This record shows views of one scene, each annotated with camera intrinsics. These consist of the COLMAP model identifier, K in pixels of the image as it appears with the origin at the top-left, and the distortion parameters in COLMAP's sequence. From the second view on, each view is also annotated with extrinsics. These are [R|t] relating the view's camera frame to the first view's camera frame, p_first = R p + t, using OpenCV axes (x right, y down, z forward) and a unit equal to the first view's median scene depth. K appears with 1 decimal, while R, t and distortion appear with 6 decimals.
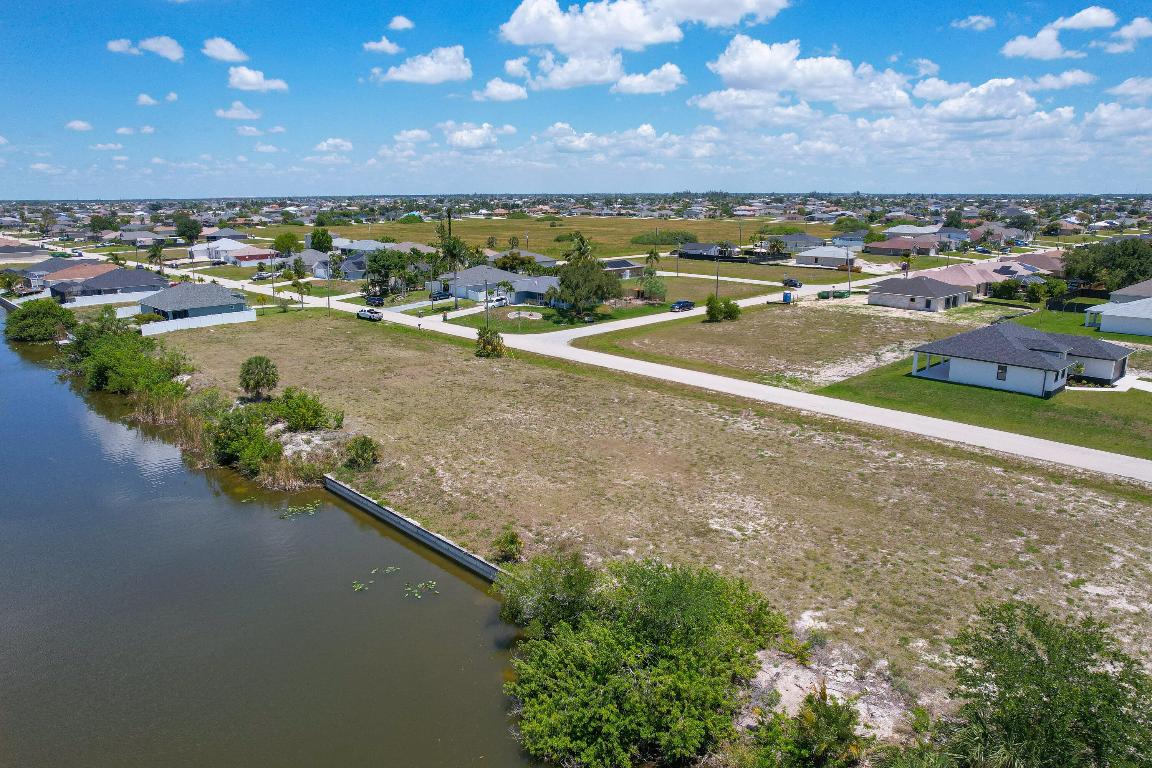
lens RADIAL K [[793.9, 0, 571.8], [0, 793.9, 383.4], [0, 0, 1]] dist [-0.073216, 0.064029]
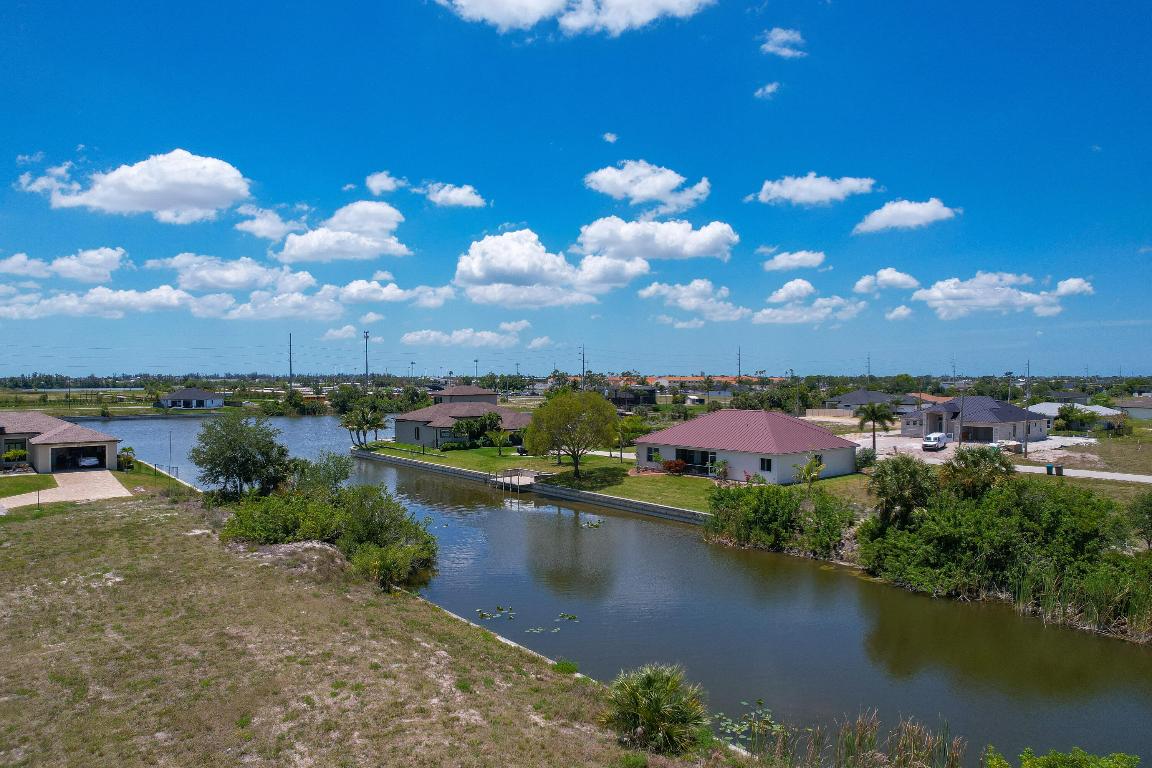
lens RADIAL K [[793.9, 0, 571.8], [0, 793.9, 383.4], [0, 0, 1]] dist [-0.073216, 0.064029]
pose [[-0.995761, 0.004418, 0.091867, -0.254602], [0.026639, 0.969887, 0.242094, -0.135529], [-0.088031, 0.243516, -0.965894, 1.269079]]
